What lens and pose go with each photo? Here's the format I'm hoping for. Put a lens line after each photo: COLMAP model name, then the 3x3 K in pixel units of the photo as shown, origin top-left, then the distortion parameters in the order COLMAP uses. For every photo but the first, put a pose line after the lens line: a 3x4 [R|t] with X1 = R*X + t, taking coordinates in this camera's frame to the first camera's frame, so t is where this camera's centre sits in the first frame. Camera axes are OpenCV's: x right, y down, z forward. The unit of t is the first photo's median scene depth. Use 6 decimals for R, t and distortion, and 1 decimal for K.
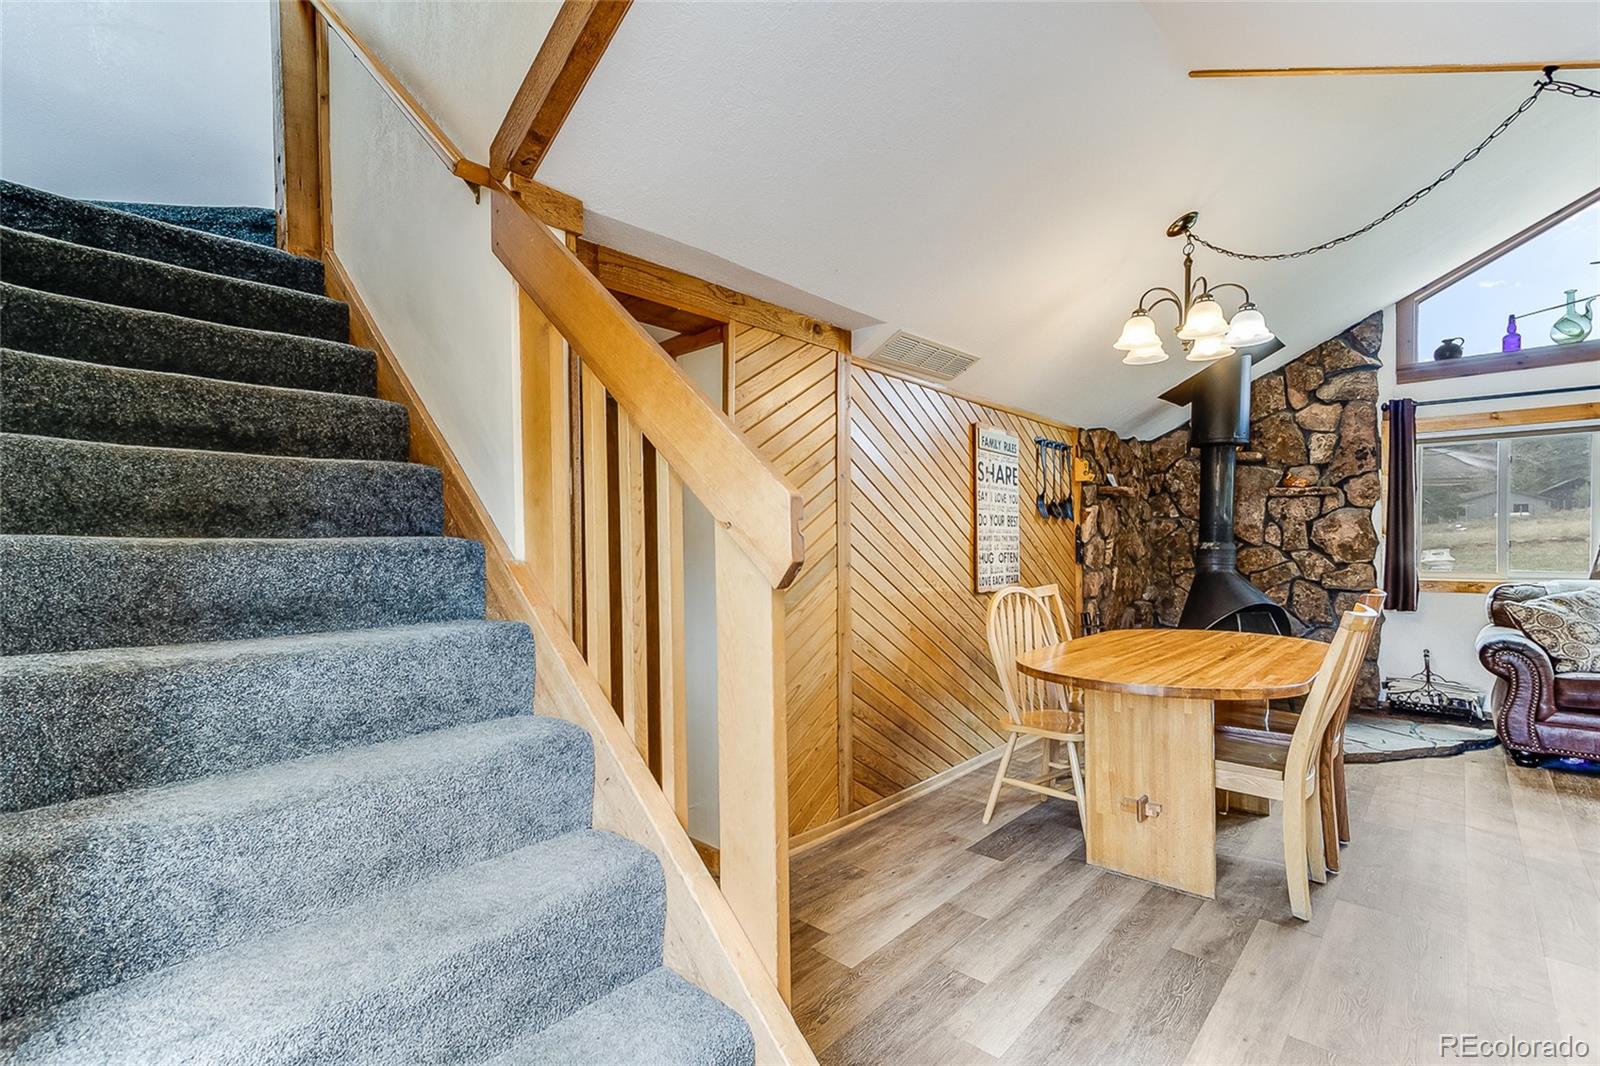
lens RADIAL K [[726.5, 0, 791.7], [0, 726.5, 546.3], [0, 0, 1]] dist [0.029754, -0.003559]
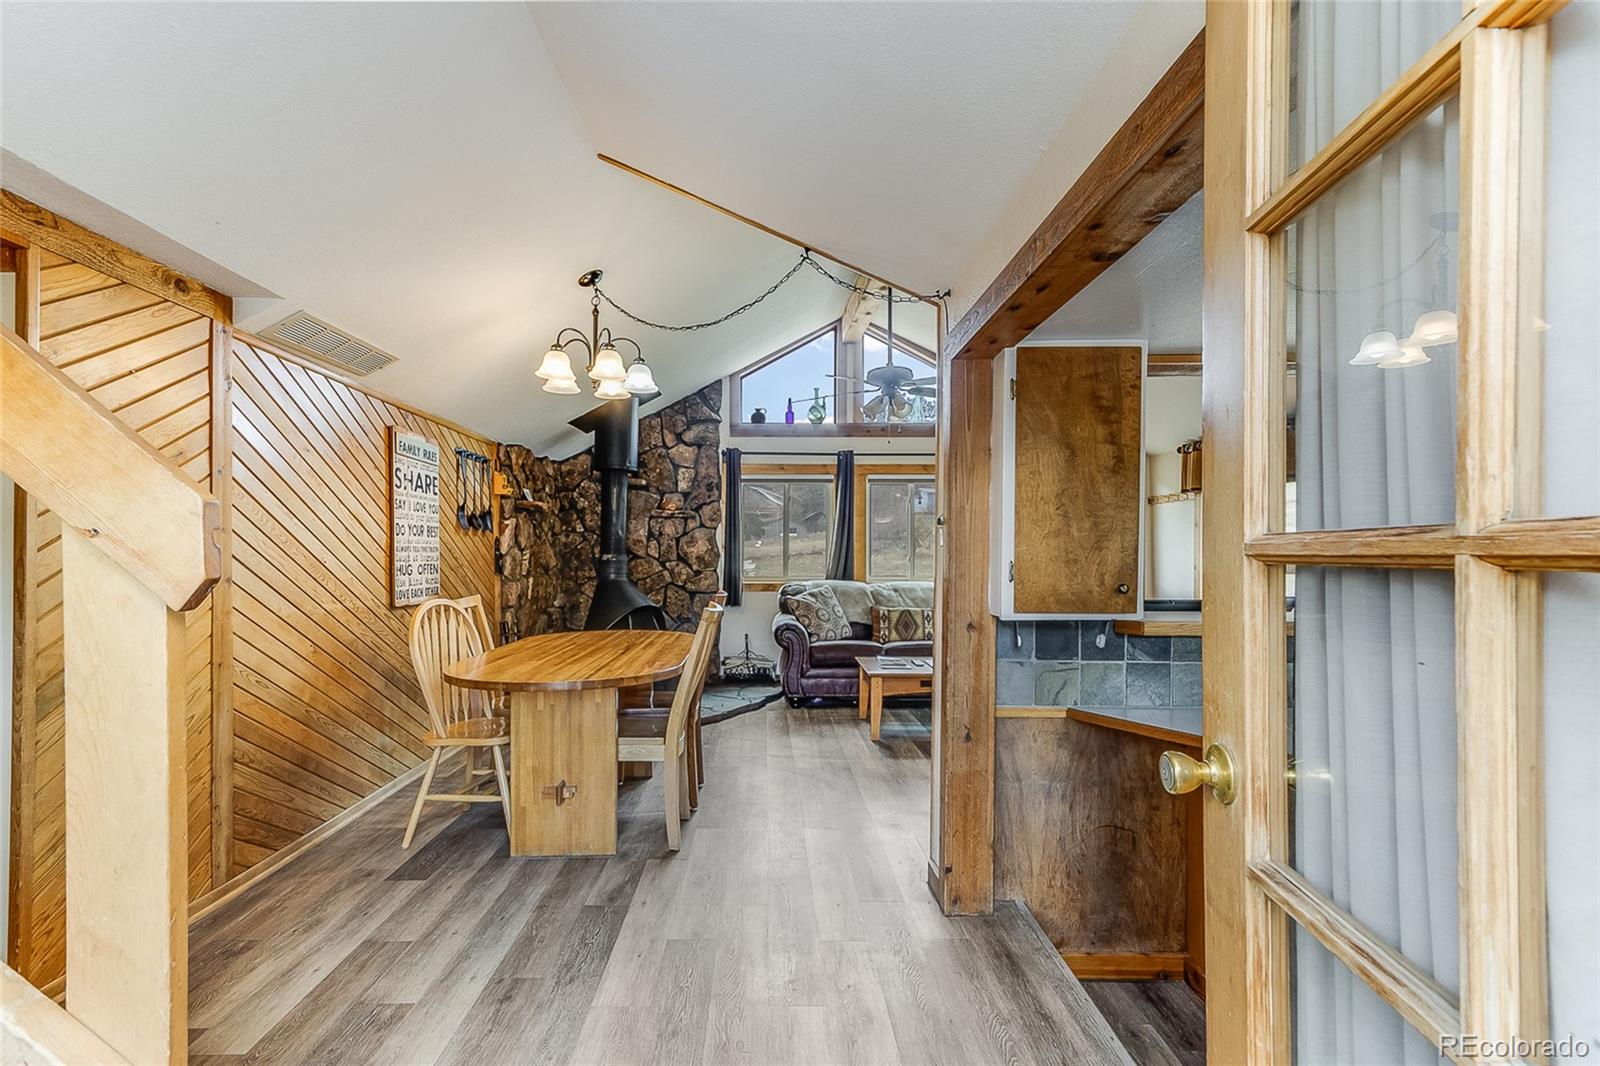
lens RADIAL K [[731.4, 0, 760.0], [0, 731.4, 553.5], [0, 0, 1]] dist [0.028107, -0.000203]
pose [[0.745275, 0.005759, 0.666733, -0.031358], [-0.002980, 0.999981, -0.005306, -0.001736], [-0.666751, 0.001968, 0.745278, -0.027338]]
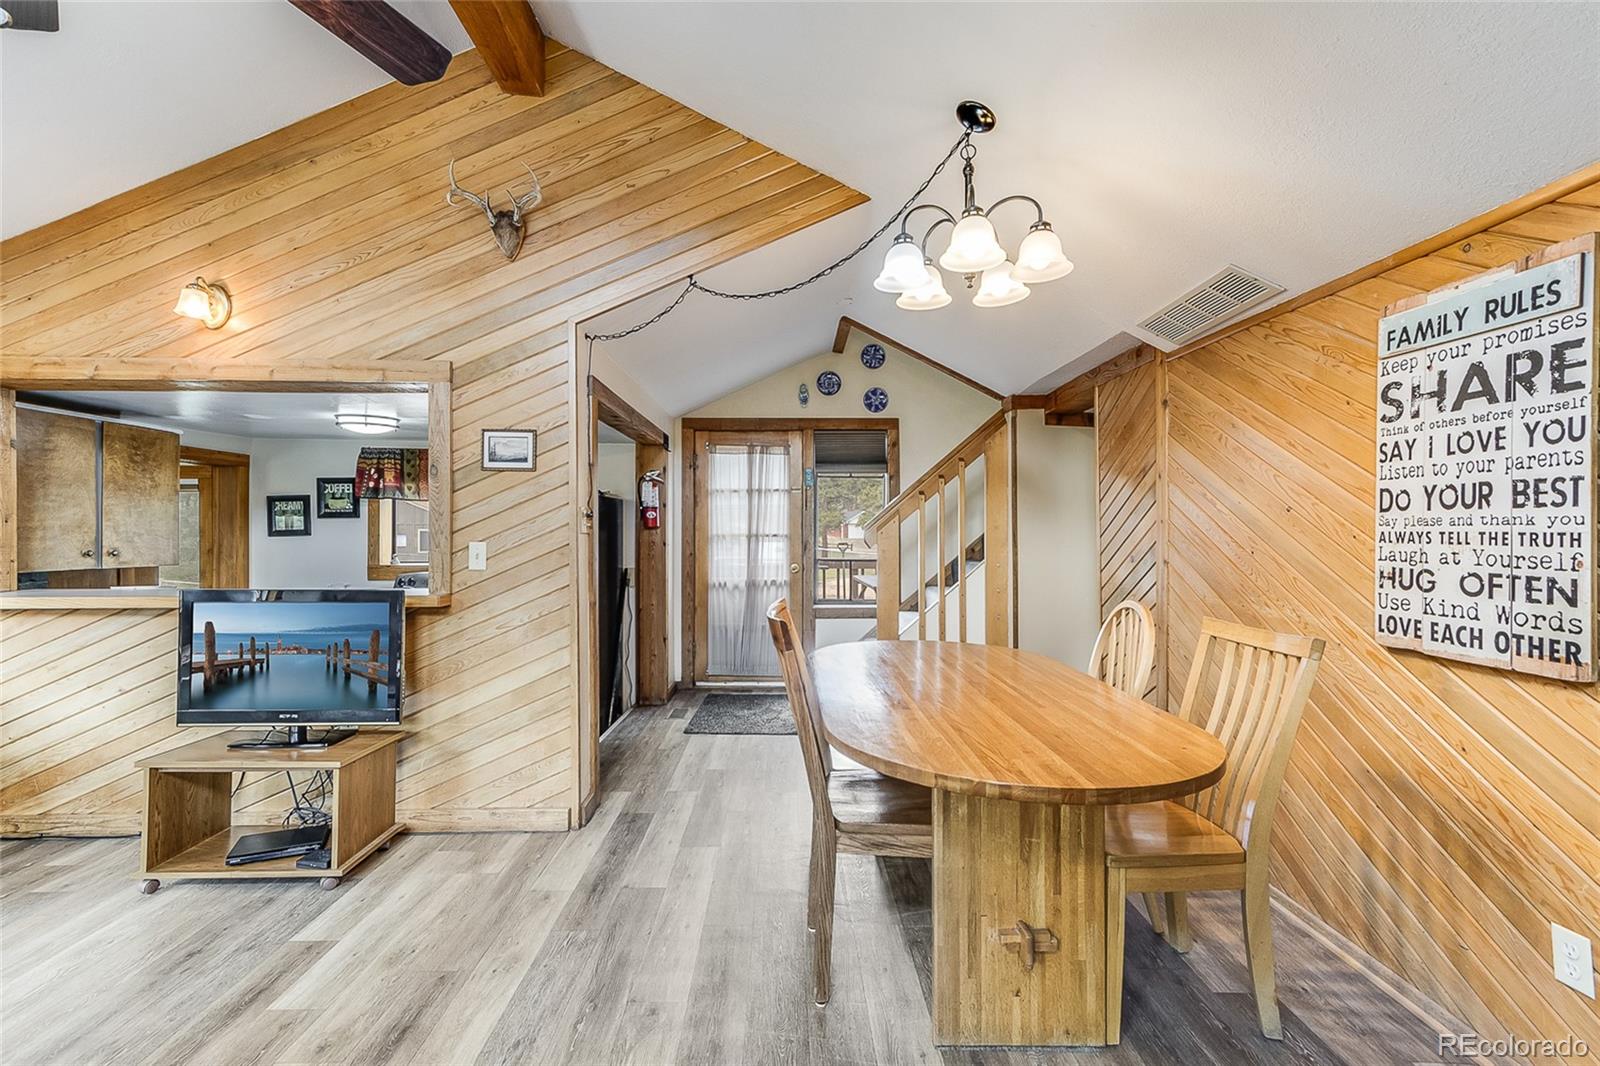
lens RADIAL K [[726.5, 0, 791.7], [0, 726.5, 546.3], [0, 0, 1]] dist [0.029754, -0.003559]
pose [[-0.731705, 0.023892, -0.681202, 1.060823], [0.006591, 0.999587, 0.027979, -0.025457], [0.681589, 0.015983, -0.731560, 1.280473]]
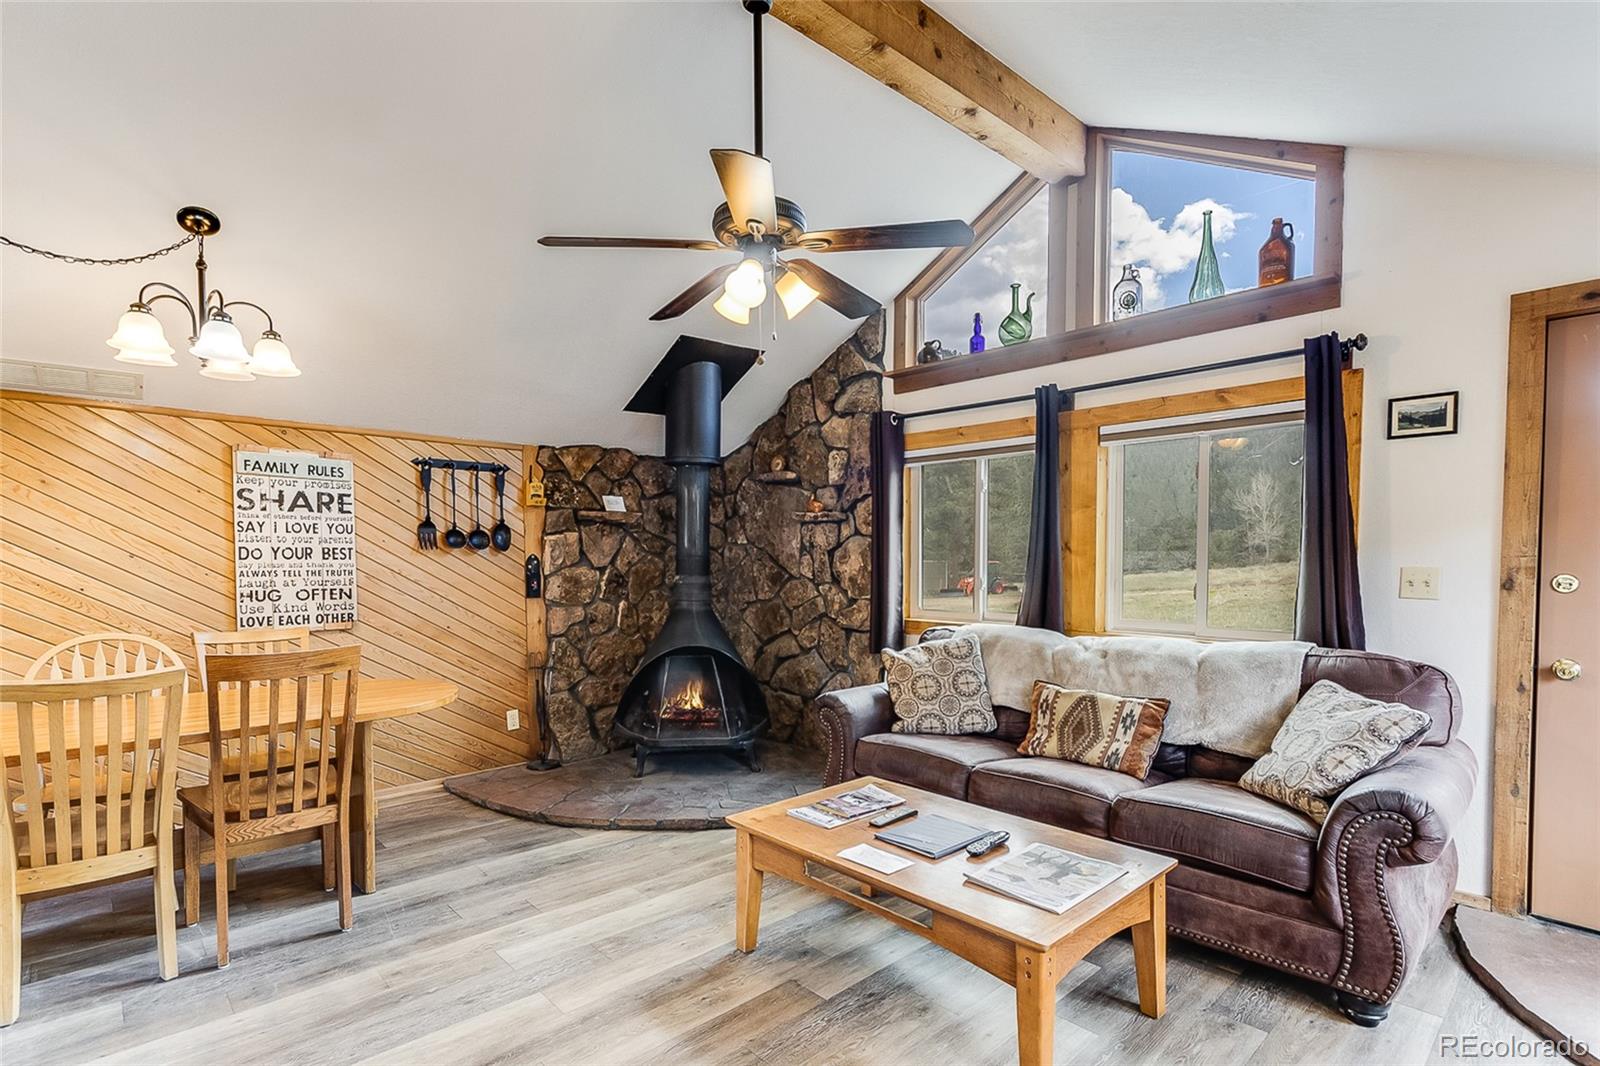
lens RADIAL K [[790.3, 0, 780.2], [0, 790.3, 568.3], [0, 0, 1]] dist [0.037107, -0.000301]
pose [[0.995268, 0.005928, -0.096984, 1.185569], [-0.004833, 0.999922, 0.011527, -0.038077], [0.097045, -0.011004, 0.995219, 0.092714]]
